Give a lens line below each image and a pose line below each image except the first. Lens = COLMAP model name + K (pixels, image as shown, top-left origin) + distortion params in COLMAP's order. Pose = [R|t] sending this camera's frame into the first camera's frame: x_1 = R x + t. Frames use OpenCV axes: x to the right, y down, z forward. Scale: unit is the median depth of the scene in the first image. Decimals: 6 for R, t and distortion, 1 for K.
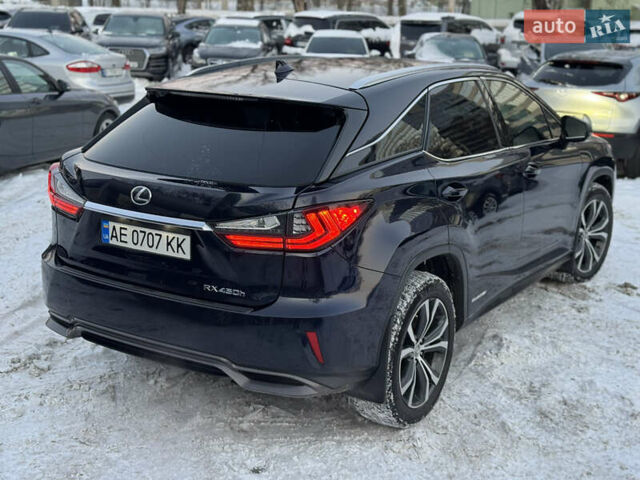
lens RADIAL K [[898.3, 0, 320.0], [0, 898.3, 240.0], [0, 0, 1]] dist [0.139701, -0.036248]
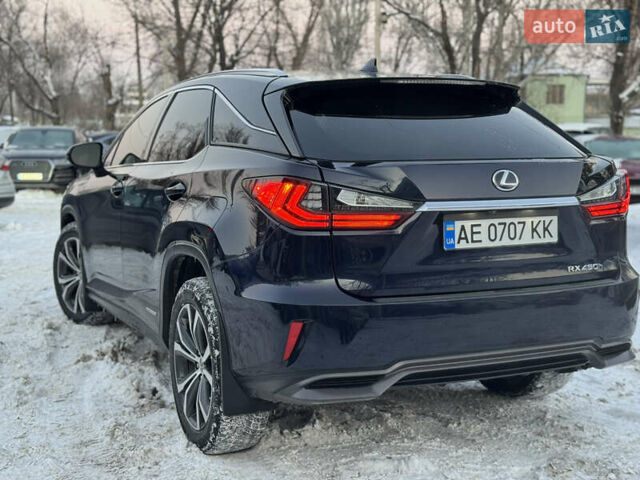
lens RADIAL K [[898.3, 0, 320.0], [0, 898.3, 240.0], [0, 0, 1]] dist [0.139701, -0.036248]
pose [[0.531538, -0.109650, 0.839907, -0.938062], [0.223643, 0.974566, -0.014304, -0.018765], [-0.816977, 0.195442, 0.542541, 0.624571]]
